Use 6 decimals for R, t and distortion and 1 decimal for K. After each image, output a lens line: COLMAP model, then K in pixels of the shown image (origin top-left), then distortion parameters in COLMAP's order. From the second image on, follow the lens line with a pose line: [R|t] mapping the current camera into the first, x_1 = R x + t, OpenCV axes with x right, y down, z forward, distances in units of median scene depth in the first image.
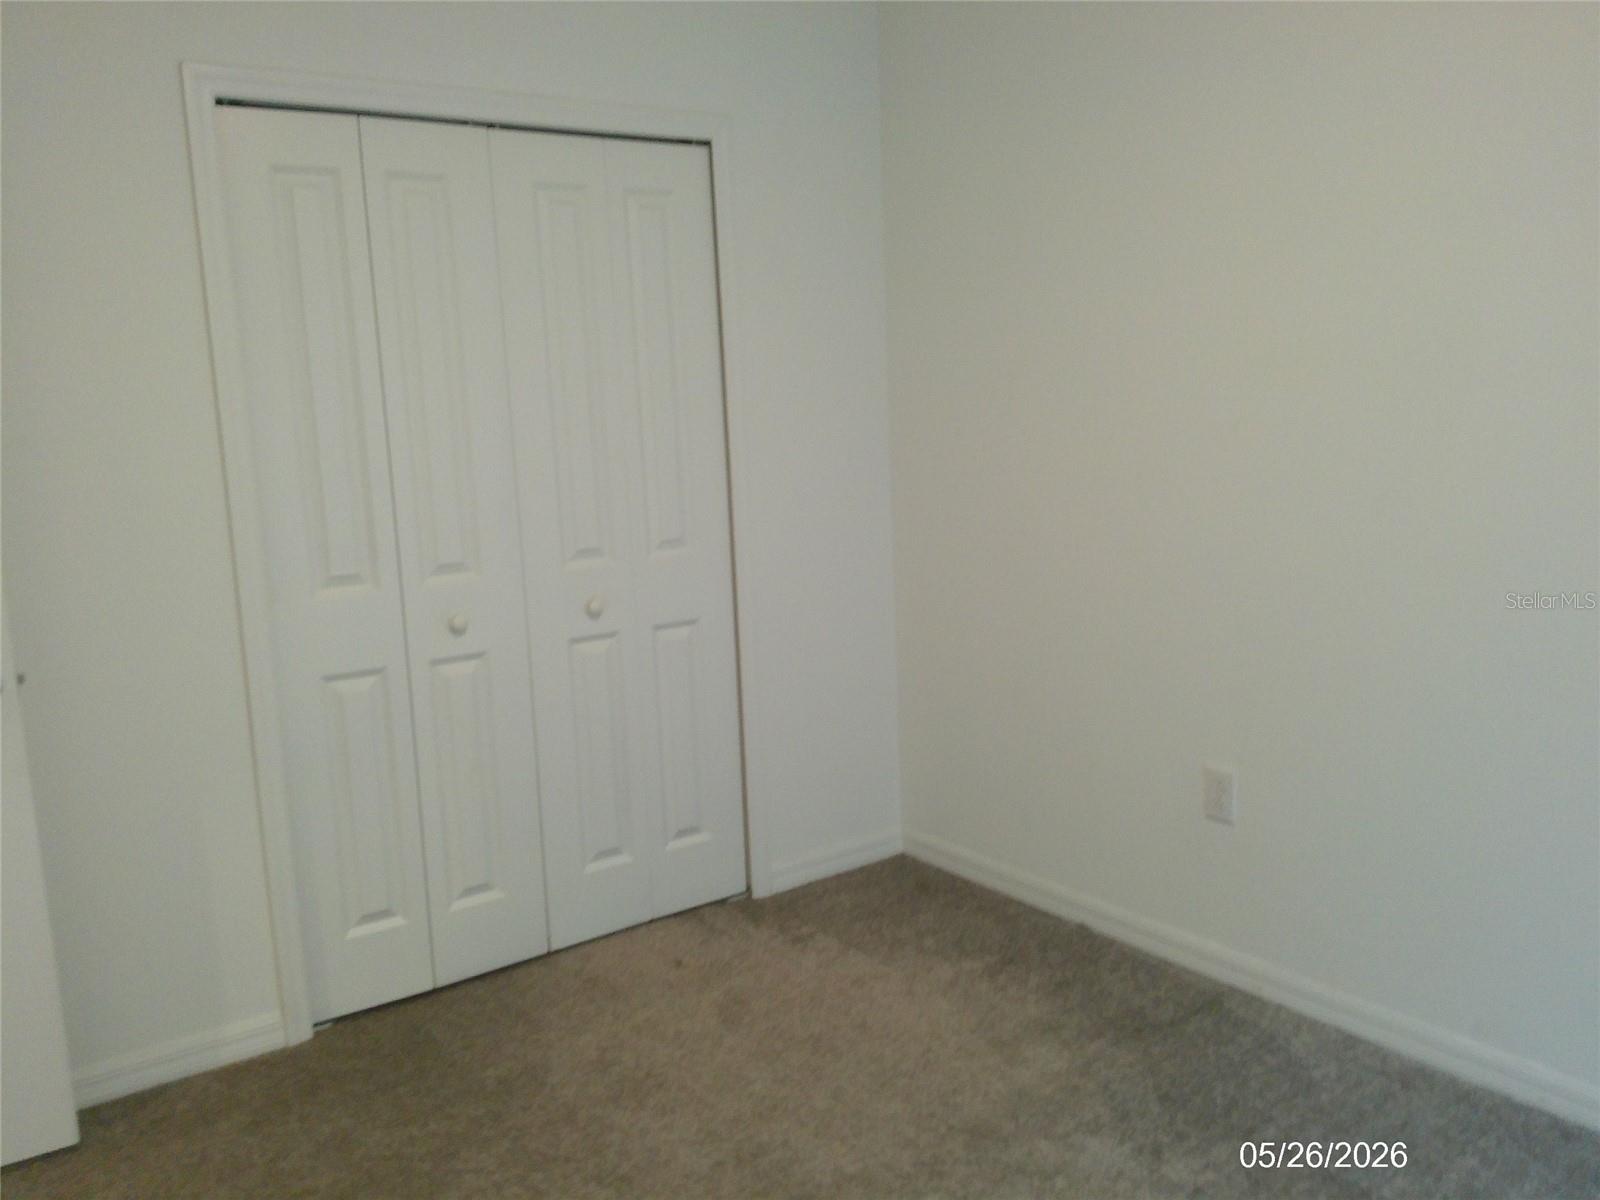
lens RADIAL K [[1321.1, 0, 806.5], [0, 1321.1, 606.7], [0, 0, 1]] dist [0.132603, -0.281593]
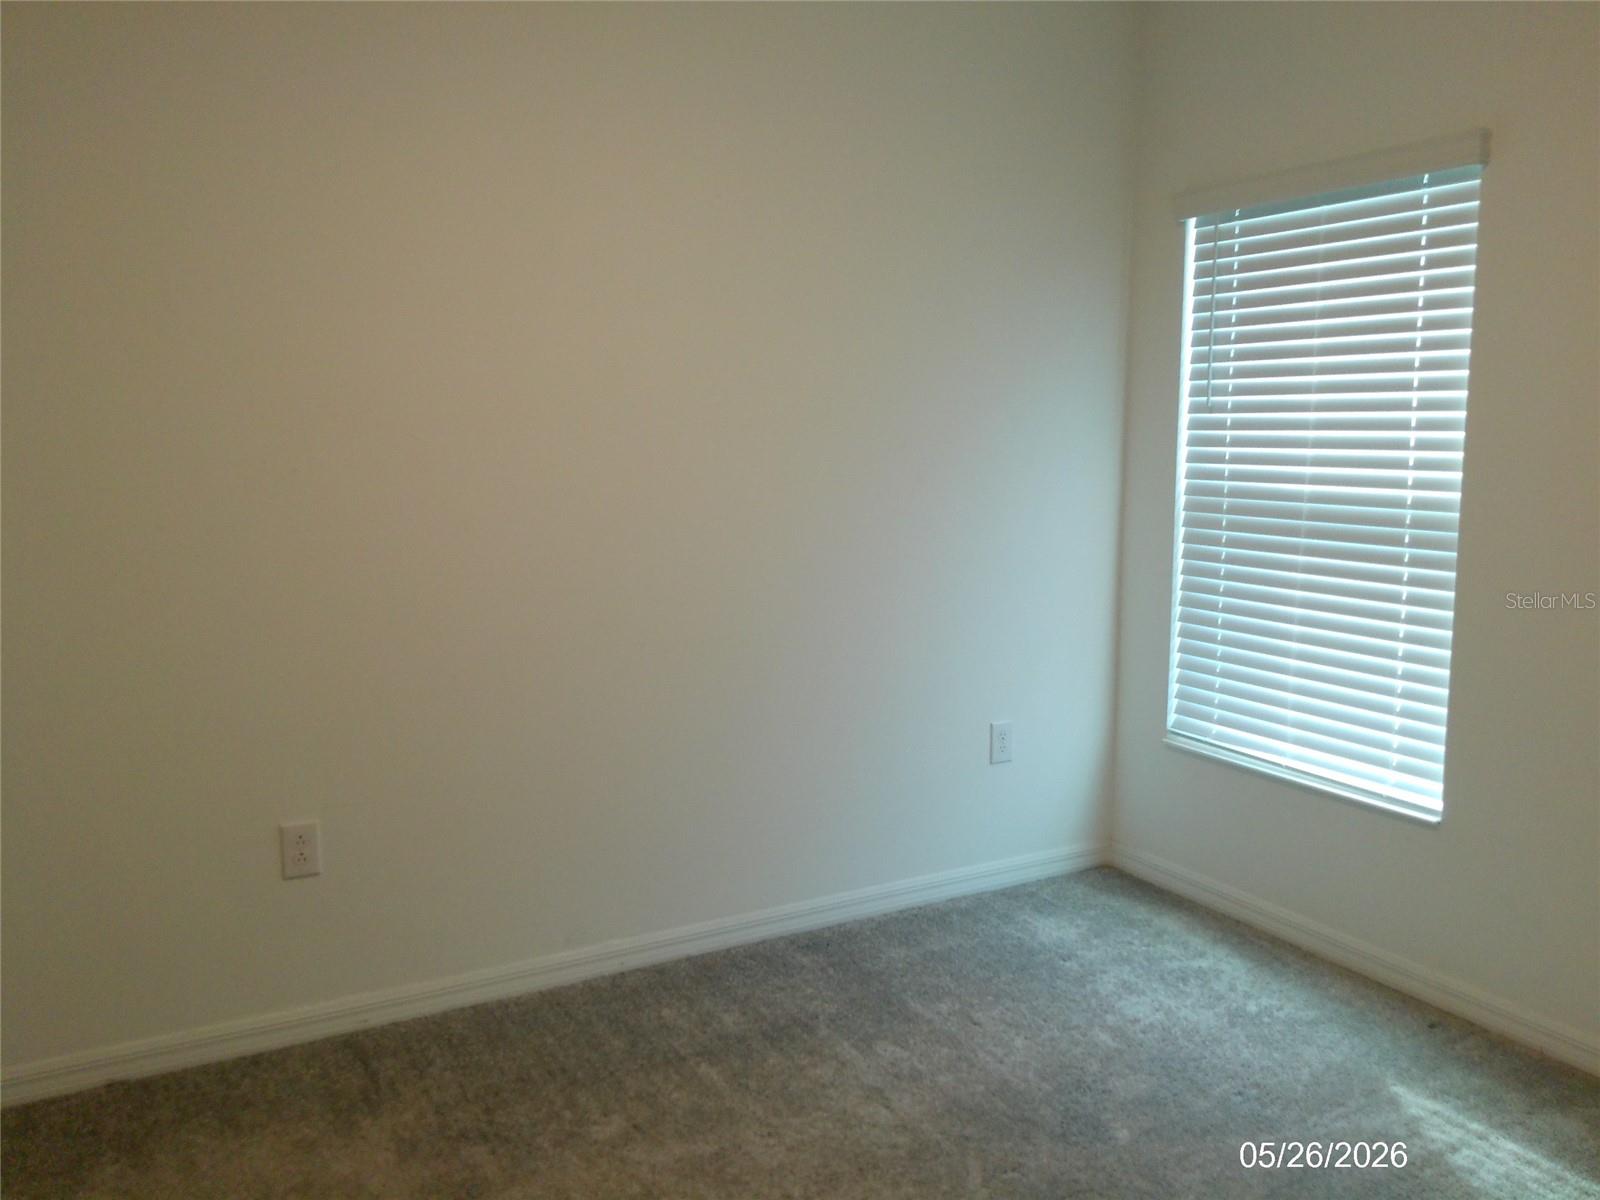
lens RADIAL K [[1321.1, 0, 806.5], [0, 1321.1, 606.7], [0, 0, 1]] dist [0.132603, -0.281593]
pose [[0.103908, -0.098588, 0.989689, -0.597712], [0.157989, 0.984077, 0.081441, -0.053708], [-0.981959, 0.147897, 0.117829, 0.504151]]
